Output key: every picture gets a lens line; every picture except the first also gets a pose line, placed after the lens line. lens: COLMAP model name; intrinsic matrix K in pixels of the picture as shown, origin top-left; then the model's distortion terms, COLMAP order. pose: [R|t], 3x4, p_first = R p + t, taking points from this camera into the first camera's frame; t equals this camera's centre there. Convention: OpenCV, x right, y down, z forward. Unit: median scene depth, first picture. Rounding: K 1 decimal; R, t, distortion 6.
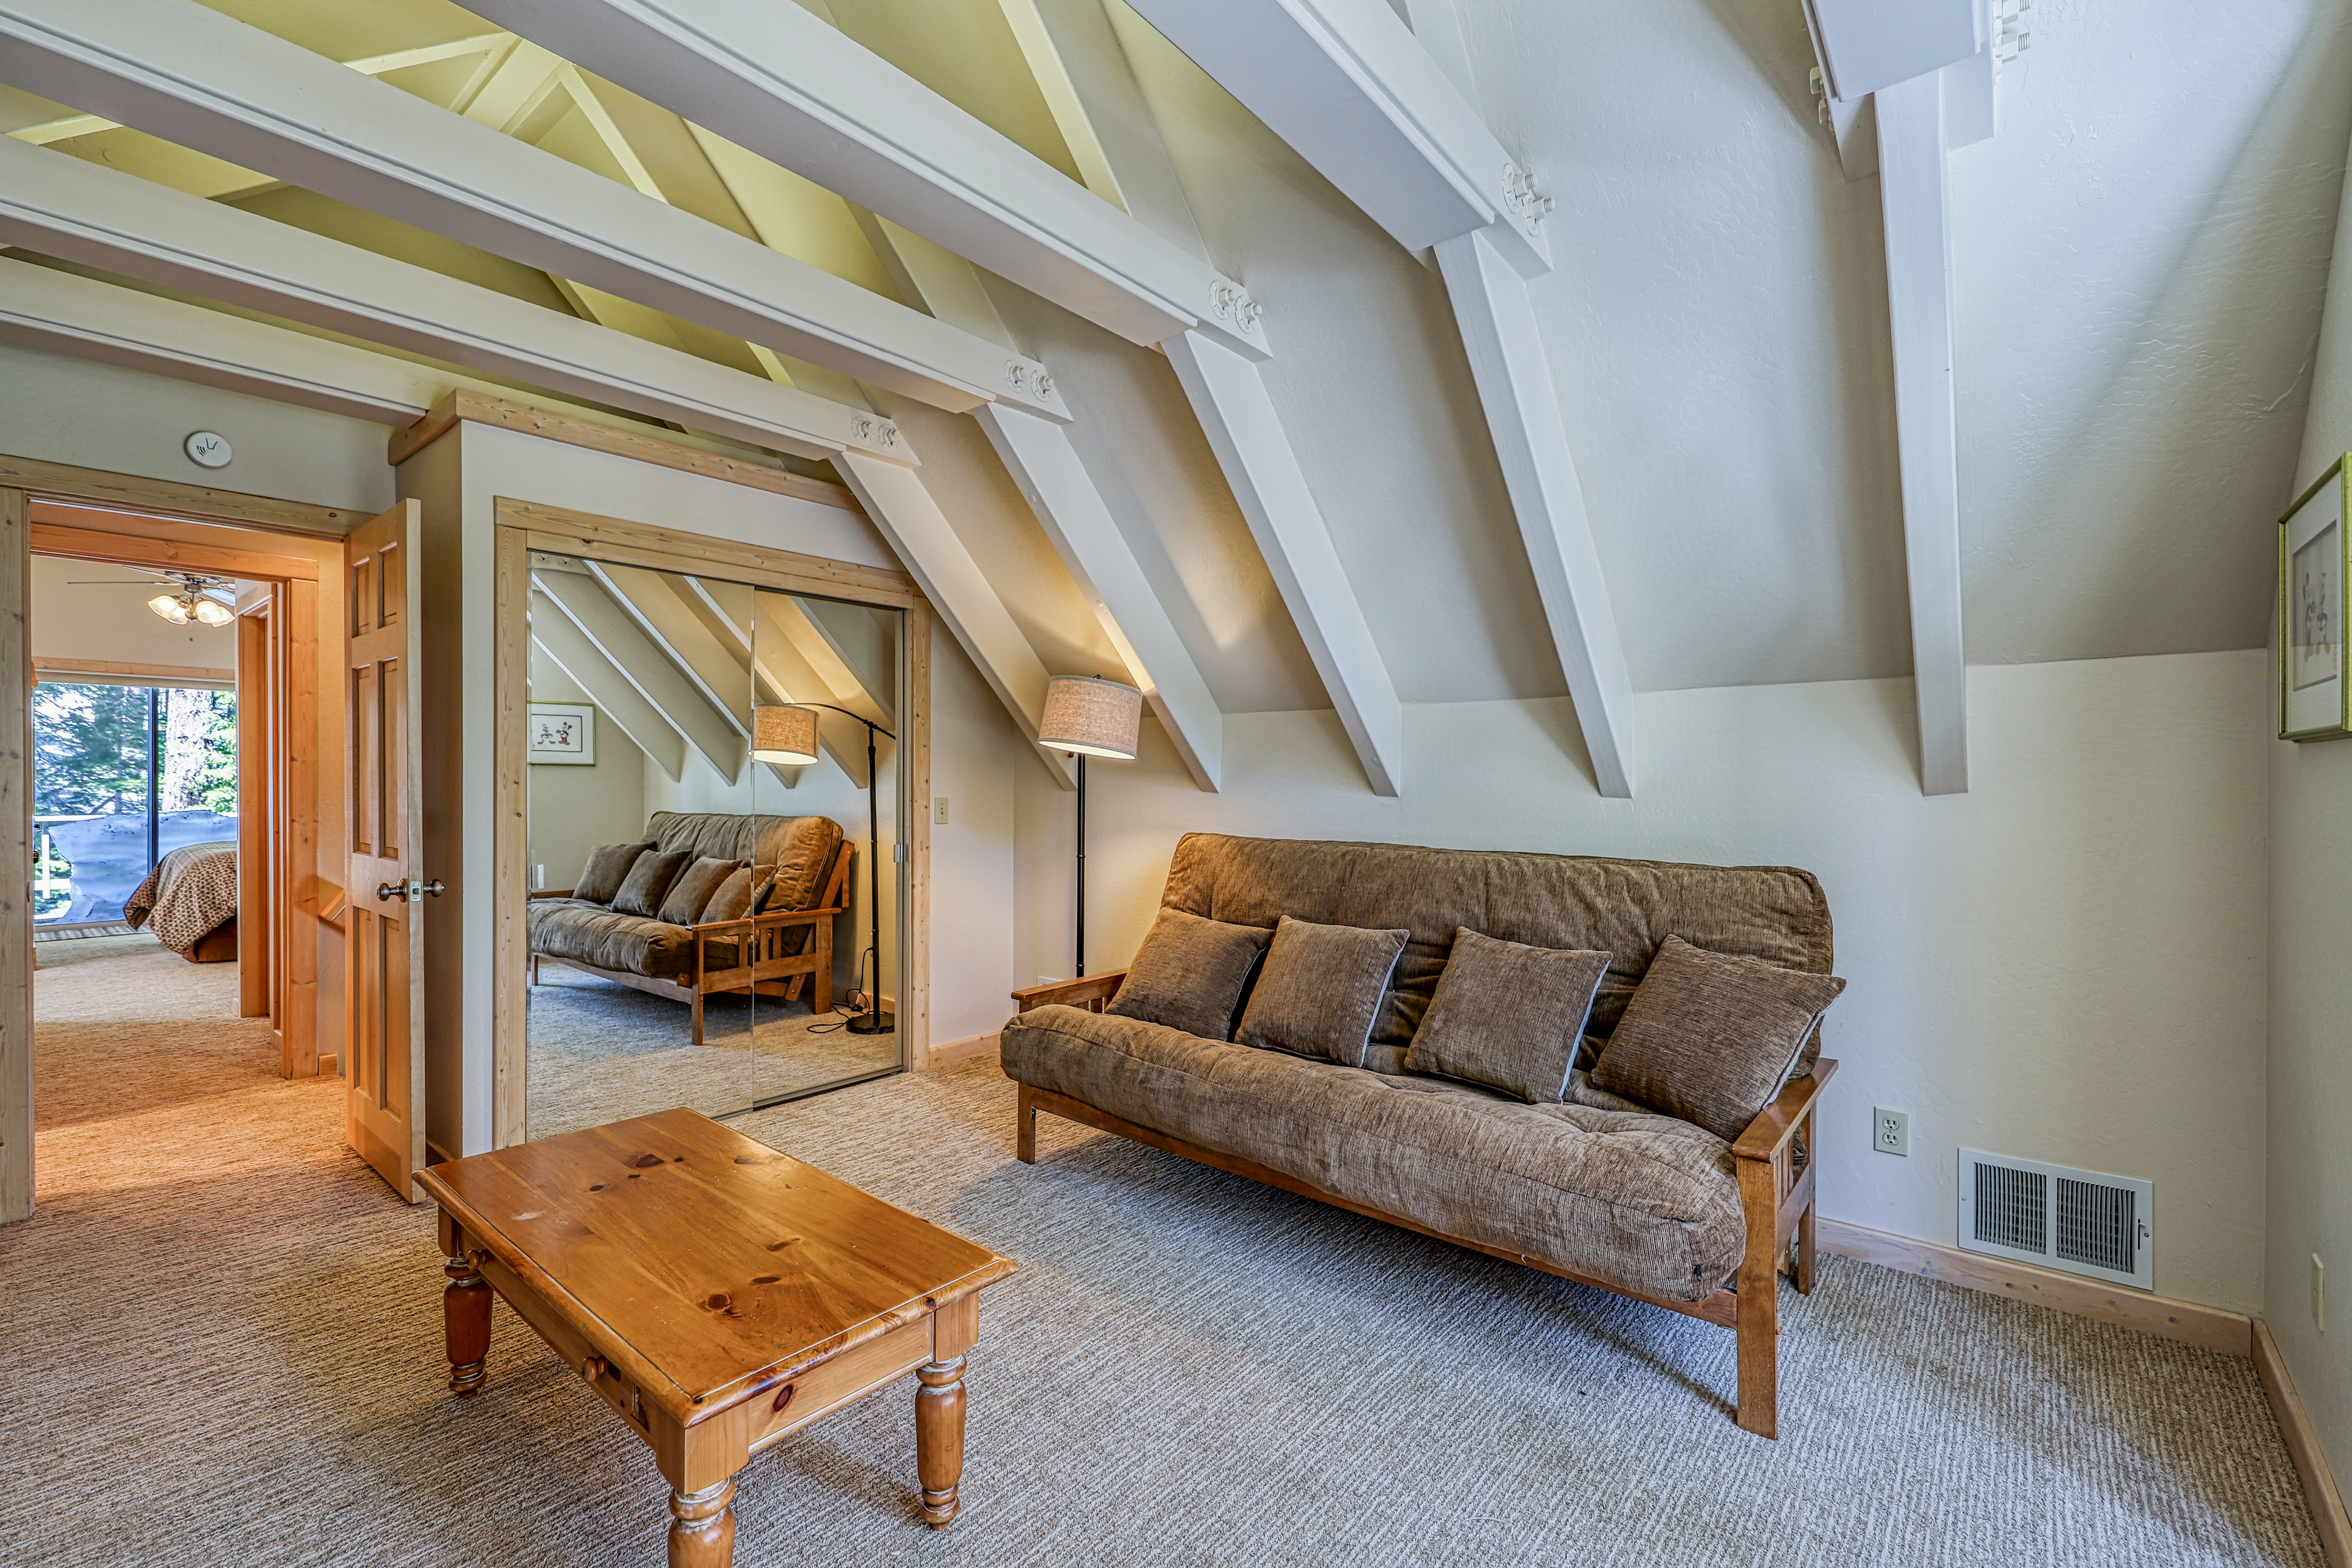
lens RADIAL K [[1011.5, 0, 1169.0], [0, 1011.5, 785.1], [0, 0, 1]] dist [0.000217, -0.000195]
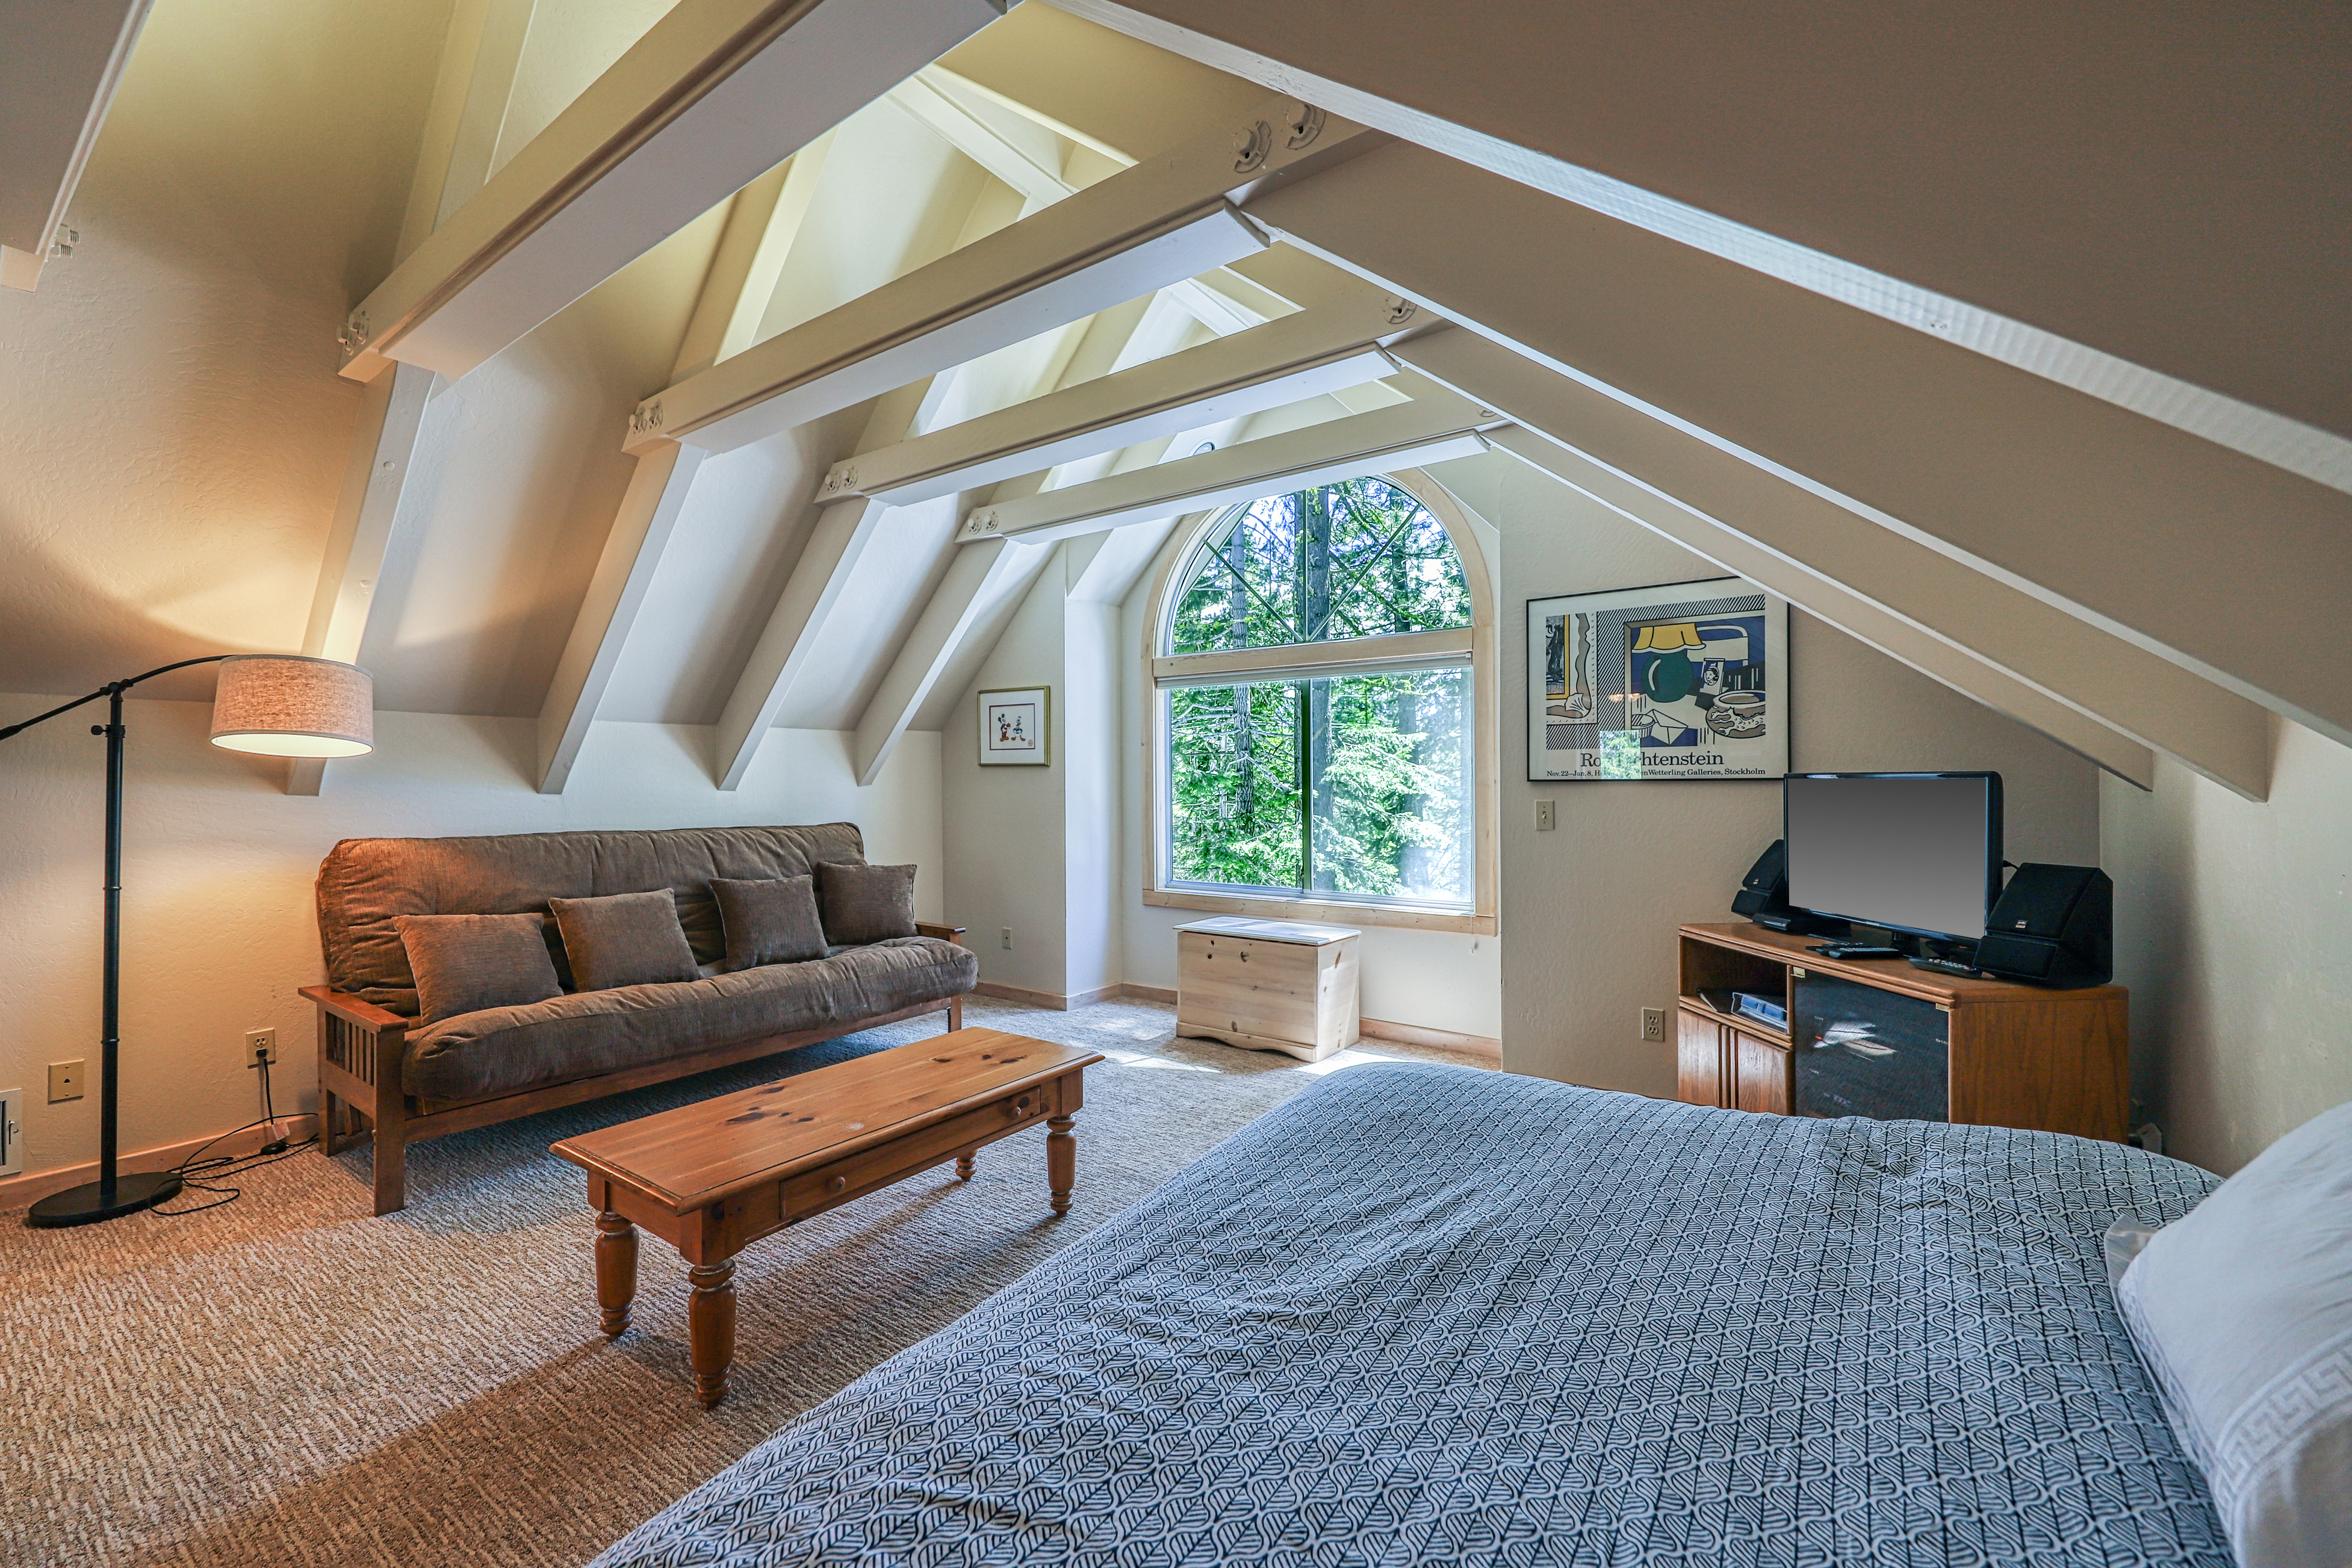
lens RADIAL K [[951.5, 0, 1173.0], [0, 951.5, 781.7], [0, 0, 1]] dist [-0.002728, -0.000260]
pose [[-0.086749, -0.001448, 0.996229, -1.037039], [0.005341, 0.999984, 0.001919, -0.000264], [-0.996216, 0.005487, -0.086740, 0.399502]]
